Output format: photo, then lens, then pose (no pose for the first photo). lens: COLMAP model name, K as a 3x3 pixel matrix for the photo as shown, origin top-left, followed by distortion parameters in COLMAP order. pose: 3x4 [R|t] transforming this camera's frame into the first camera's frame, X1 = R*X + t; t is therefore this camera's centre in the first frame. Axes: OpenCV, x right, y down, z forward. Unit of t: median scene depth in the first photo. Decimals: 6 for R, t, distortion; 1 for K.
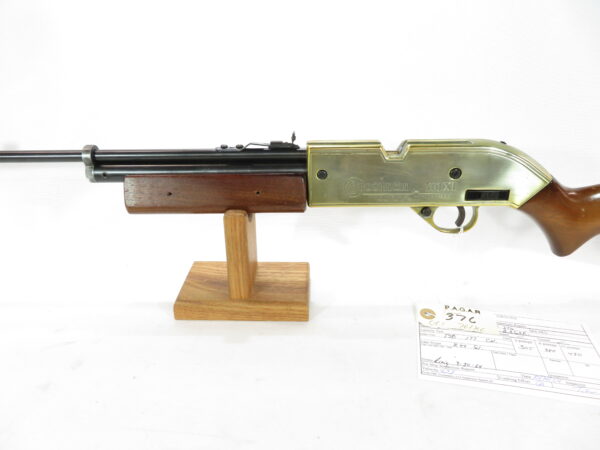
lens RADIAL K [[428.5, 0, 300.0], [0, 428.5, 225.0], [0, 0, 1]] dist [-0.005410, 0.005908]
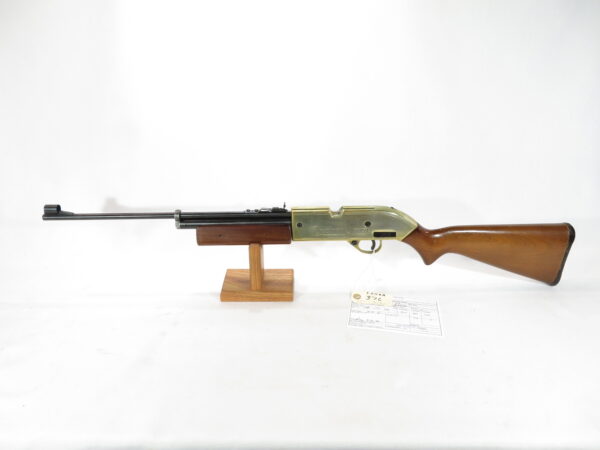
lens RADIAL K [[428.5, 0, 300.0], [0, 428.5, 225.0], [0, 0, 1]] dist [-0.005410, 0.005908]
pose [[0.999606, -0.007248, 0.027114, 0.001670], [0.007080, 0.999955, 0.006274, -0.124925], [-0.027158, -0.006080, 0.999613, -0.907545]]
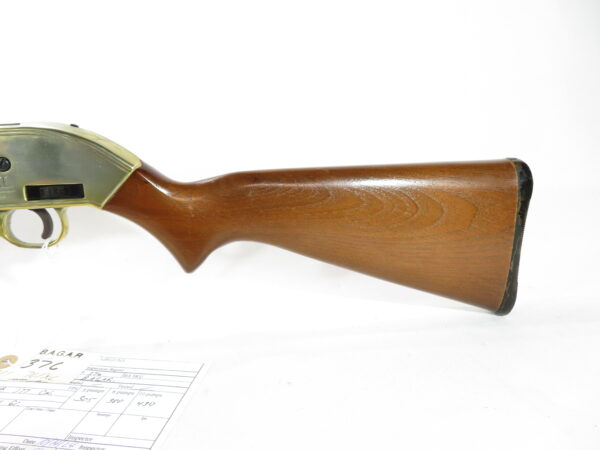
lens RADIAL K [[428.5, 0, 300.0], [0, 428.5, 225.0], [0, 0, 1]] dist [-0.005410, 0.005908]
pose [[0.997155, -0.036094, 0.066171, 0.799112], [0.048285, 0.979995, -0.193075, 0.153460], [-0.057878, 0.195721, 0.978950, 0.234112]]
